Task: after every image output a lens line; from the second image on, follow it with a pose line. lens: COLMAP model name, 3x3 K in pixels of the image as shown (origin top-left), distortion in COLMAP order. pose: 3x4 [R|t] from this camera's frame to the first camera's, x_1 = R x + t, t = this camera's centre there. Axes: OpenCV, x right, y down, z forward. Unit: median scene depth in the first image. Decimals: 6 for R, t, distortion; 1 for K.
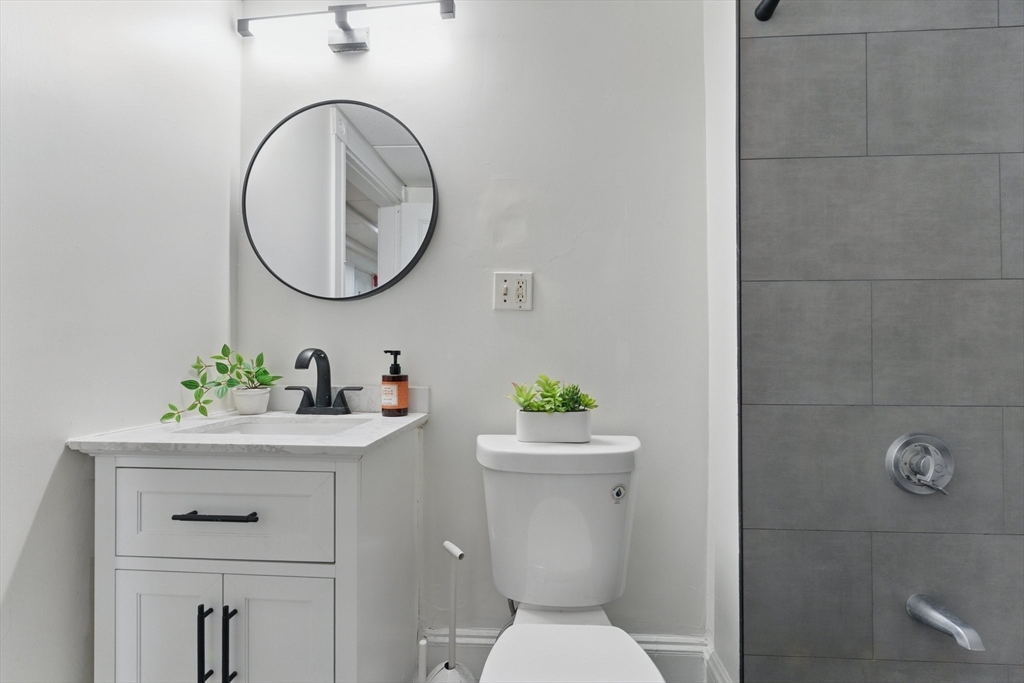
lens RADIAL K [[428.8, 0, 509.4], [0, 428.8, 352.4], [0, 0, 1]] dist [-0.000439, 0.001471]
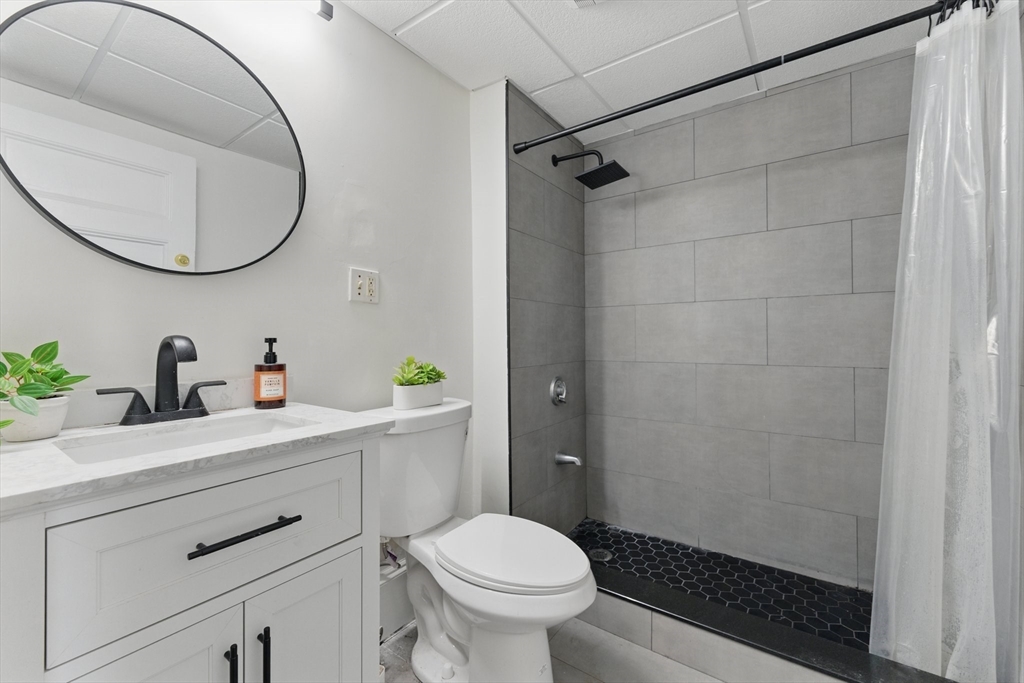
lens RADIAL K [[428.8, 0, 507.9], [0, 428.8, 335.8], [0, 0, 1]] dist [-0.000439, 0.001471]
pose [[0.525791, 0.001719, 0.850612, -0.879297], [-0.001713, 0.999998, -0.000962, -0.010086], [-0.850612, -0.000952, 0.525793, 0.082557]]
